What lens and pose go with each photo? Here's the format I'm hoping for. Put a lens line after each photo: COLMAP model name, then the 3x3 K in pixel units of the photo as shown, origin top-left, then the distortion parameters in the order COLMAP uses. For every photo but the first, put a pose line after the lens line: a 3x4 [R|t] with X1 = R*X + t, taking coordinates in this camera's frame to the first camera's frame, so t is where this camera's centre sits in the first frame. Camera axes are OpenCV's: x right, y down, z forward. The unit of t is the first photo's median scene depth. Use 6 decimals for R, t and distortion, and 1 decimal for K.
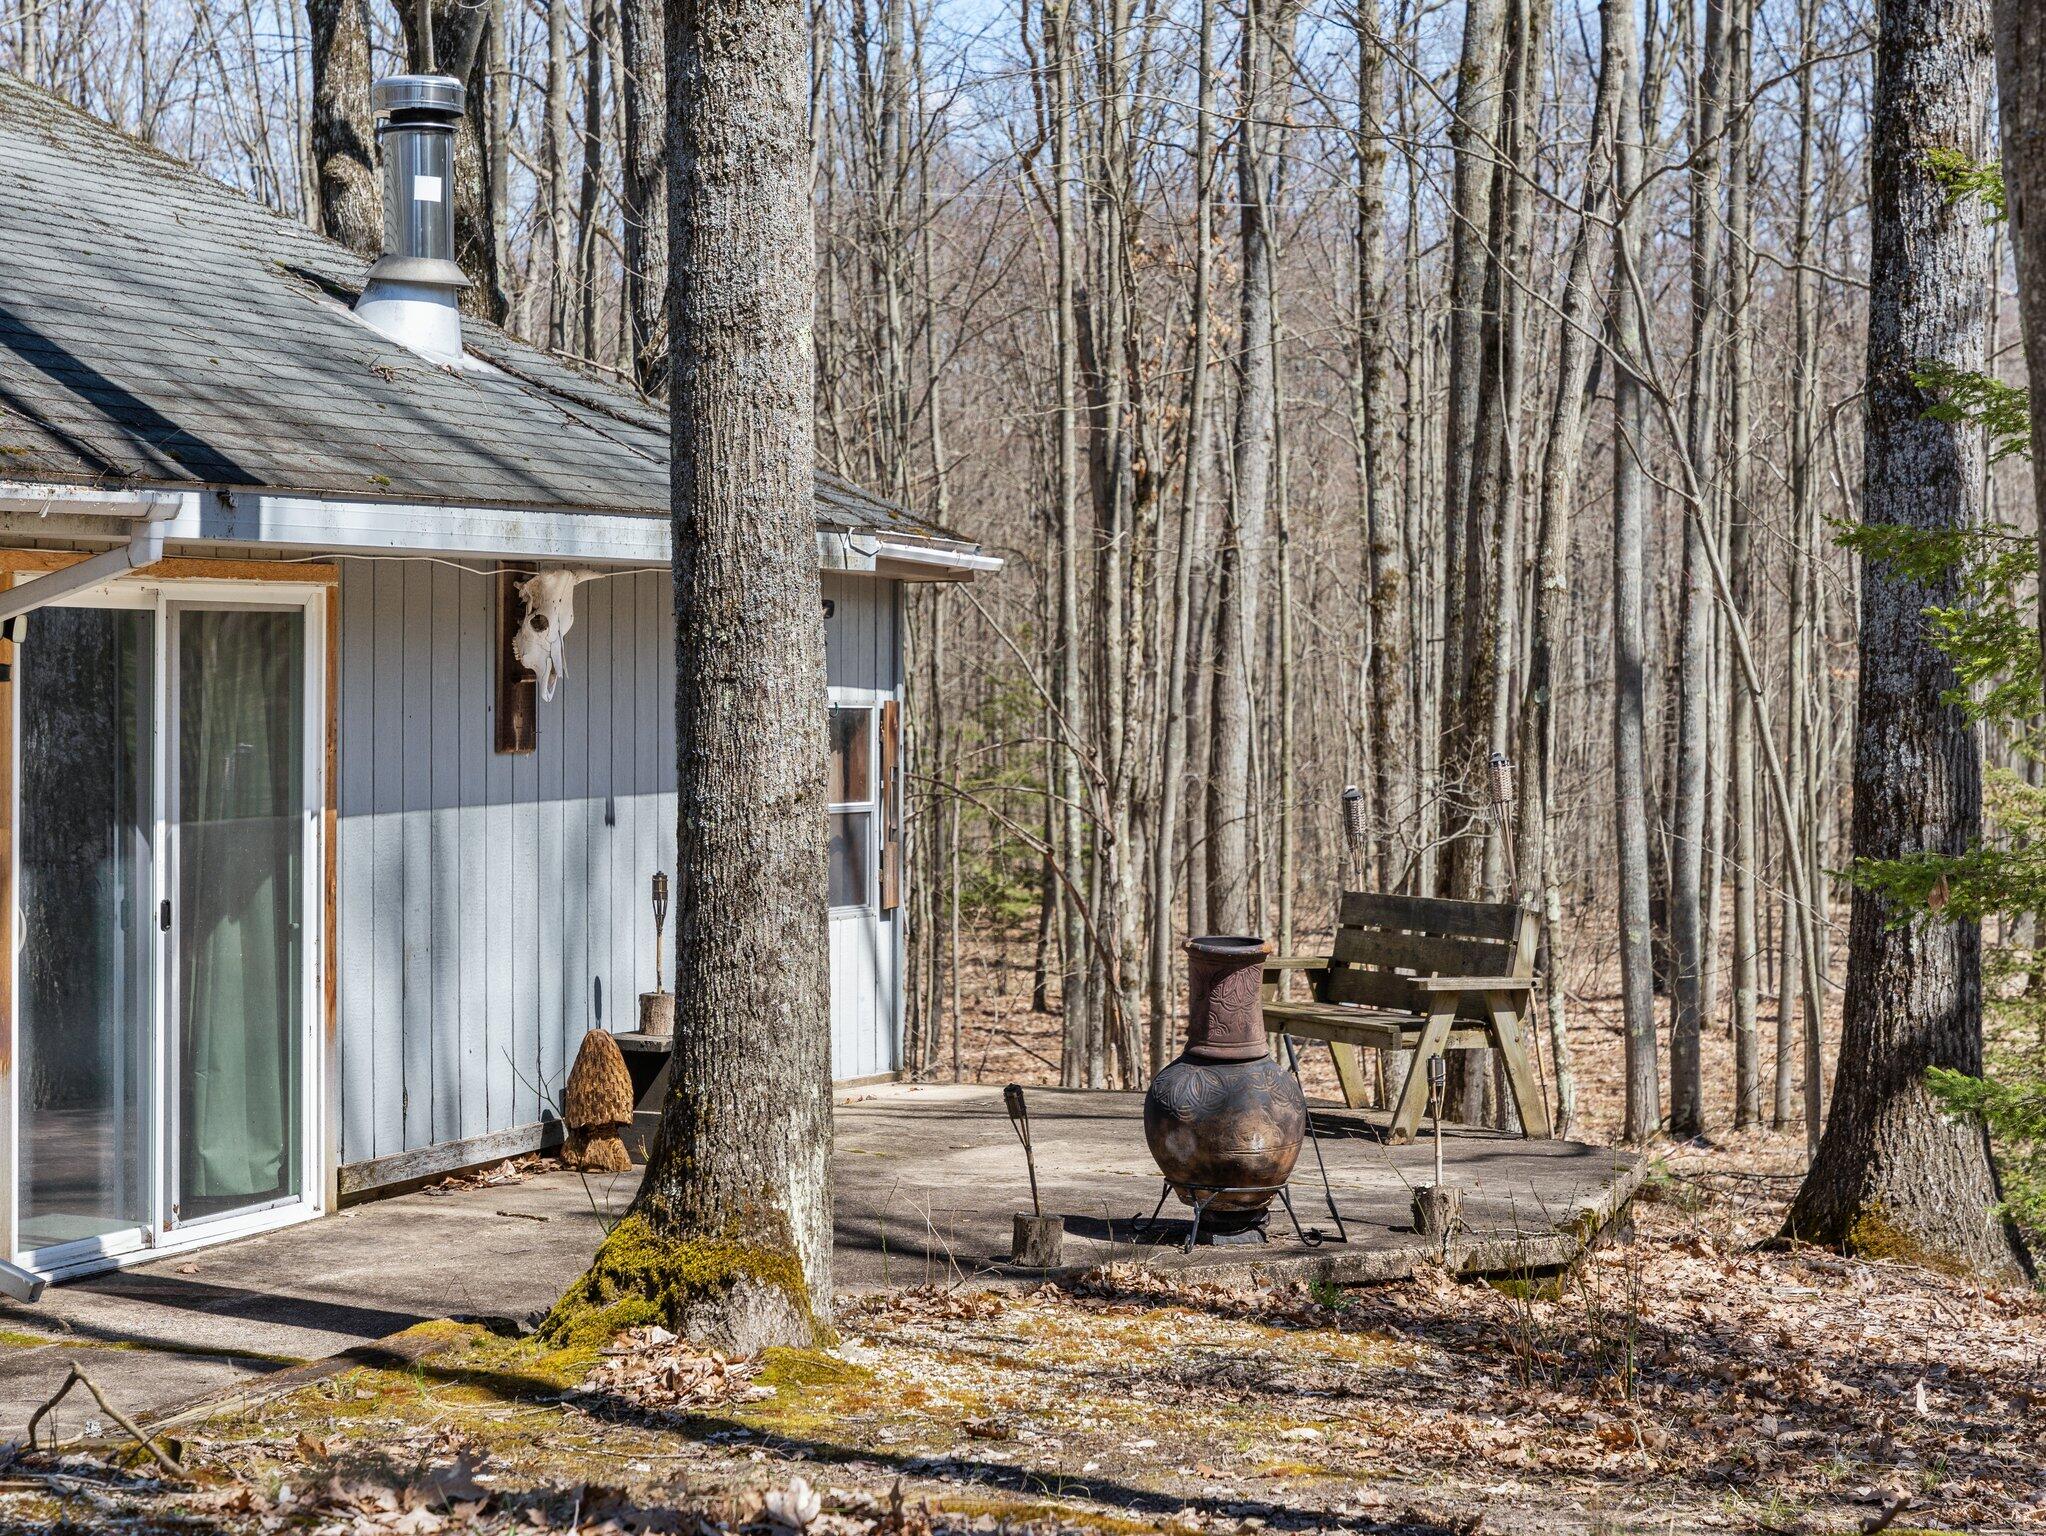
lens RADIAL K [[4143.9, 0, 1023.0], [0, 4143.9, 768.0], [0, 0, 1]] dist [-0.015927, 0.025515]
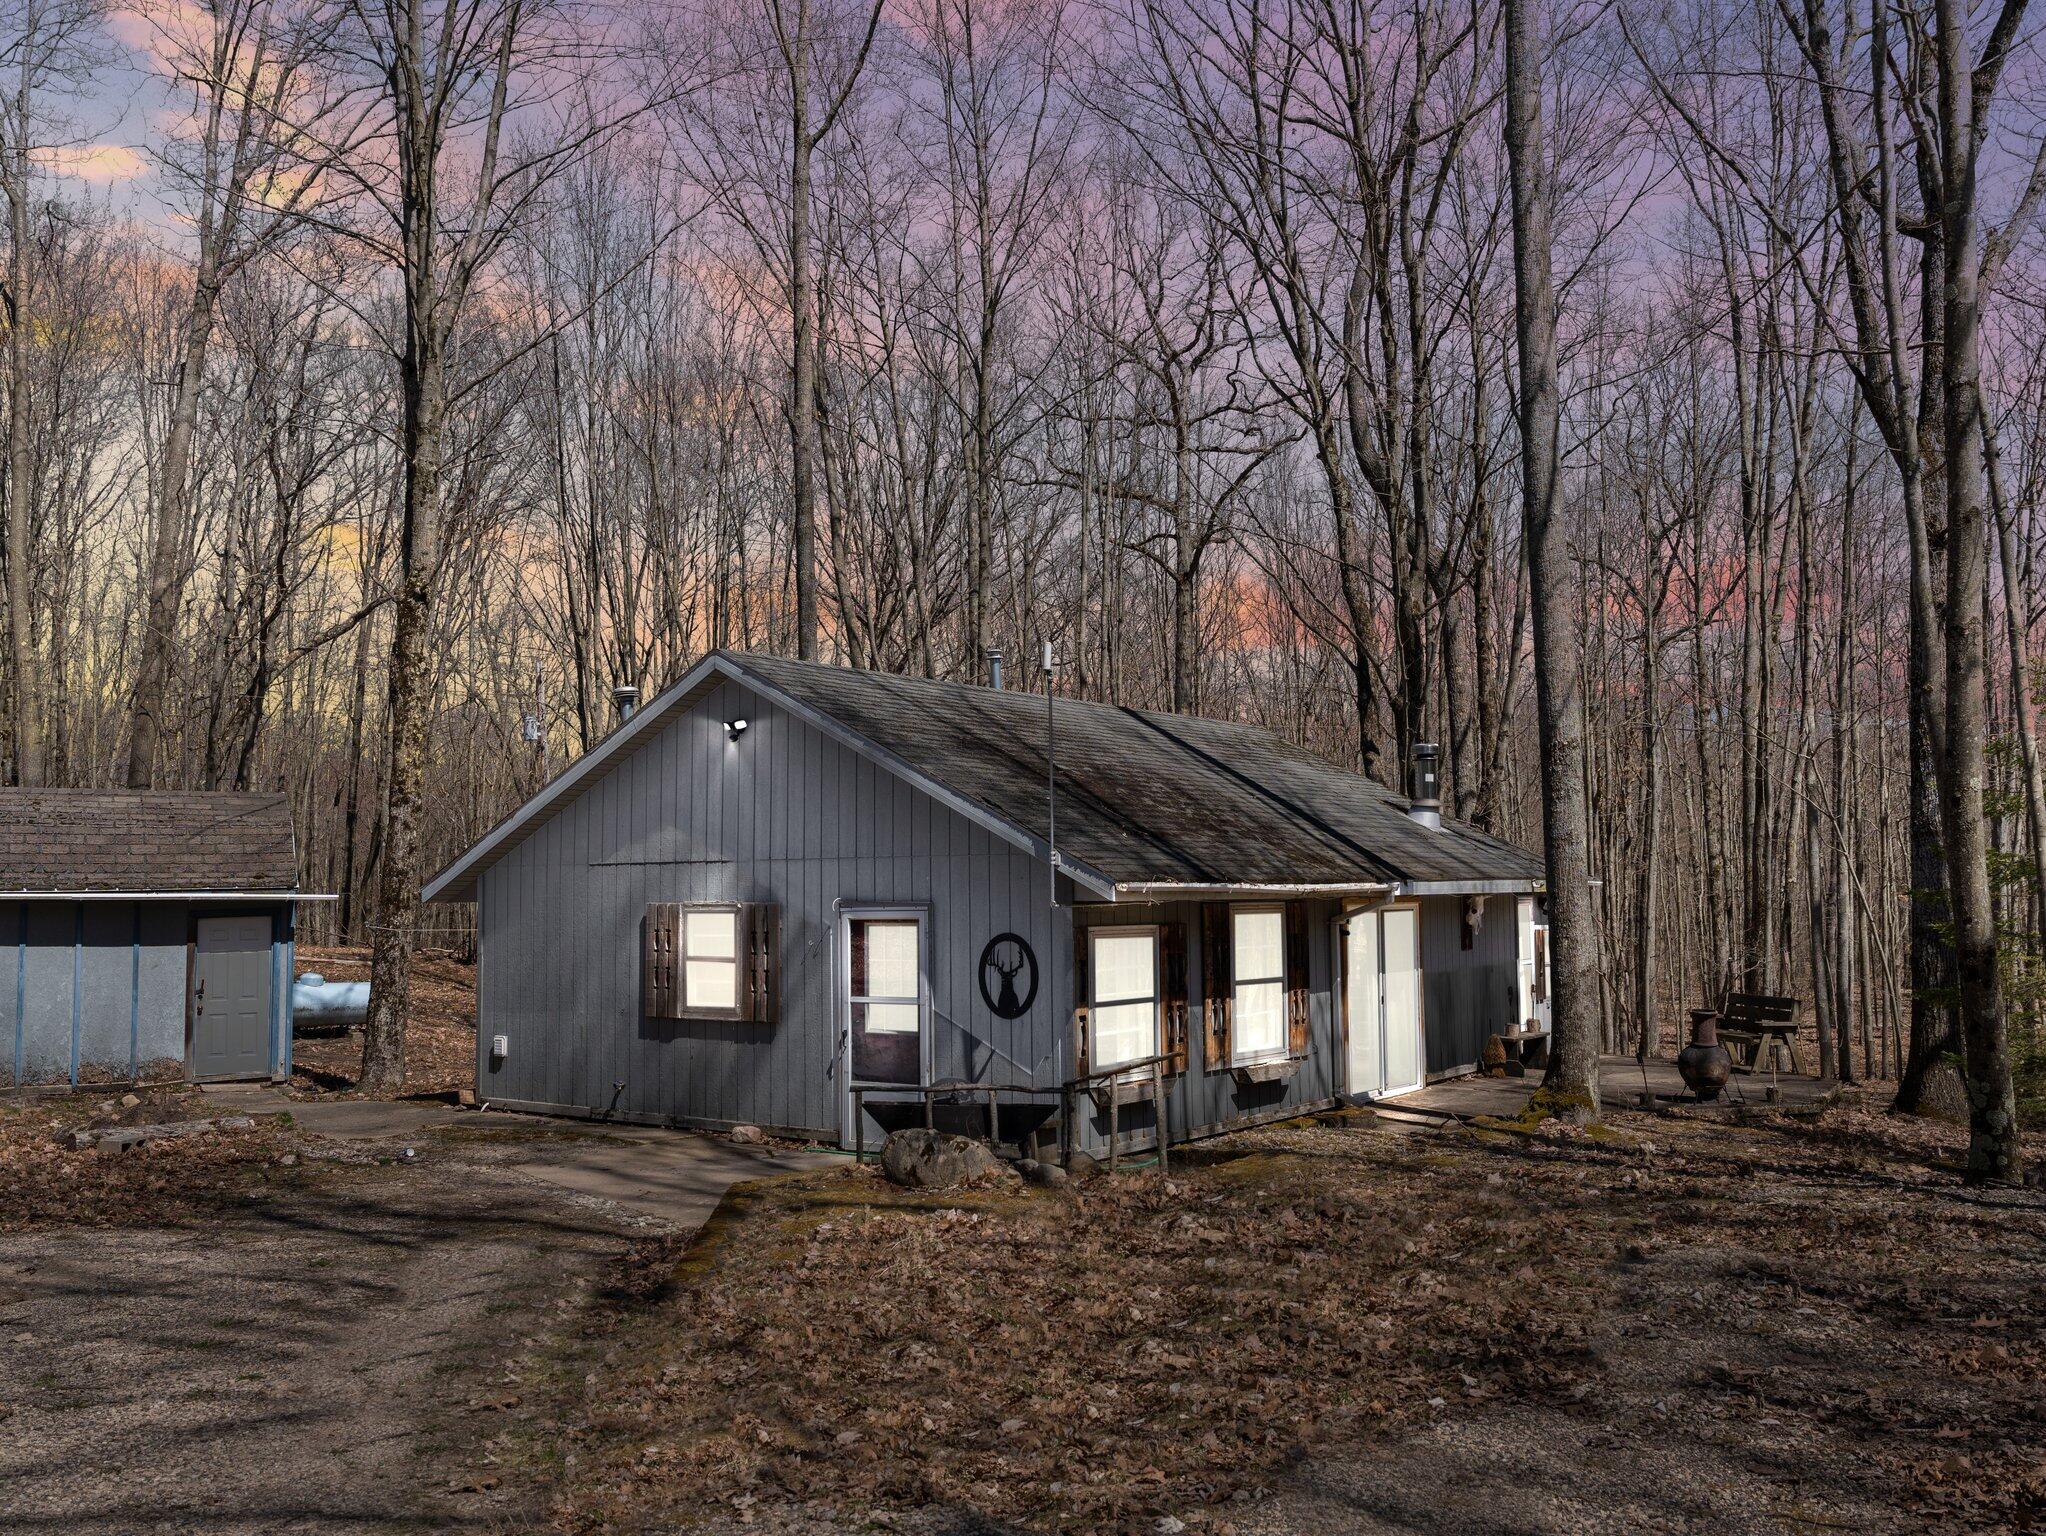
lens RADIAL K [[1697.3, 0, 1025.5], [0, 1697.3, 803.5], [0, 0, 1]] dist [-0.008222, -0.002539]
pose [[0.960418, -0.021970, -0.277695, -0.087837], [0.002185, 0.997448, -0.071356, -0.026472], [0.278554, 0.067925, 0.958016, -0.436807]]
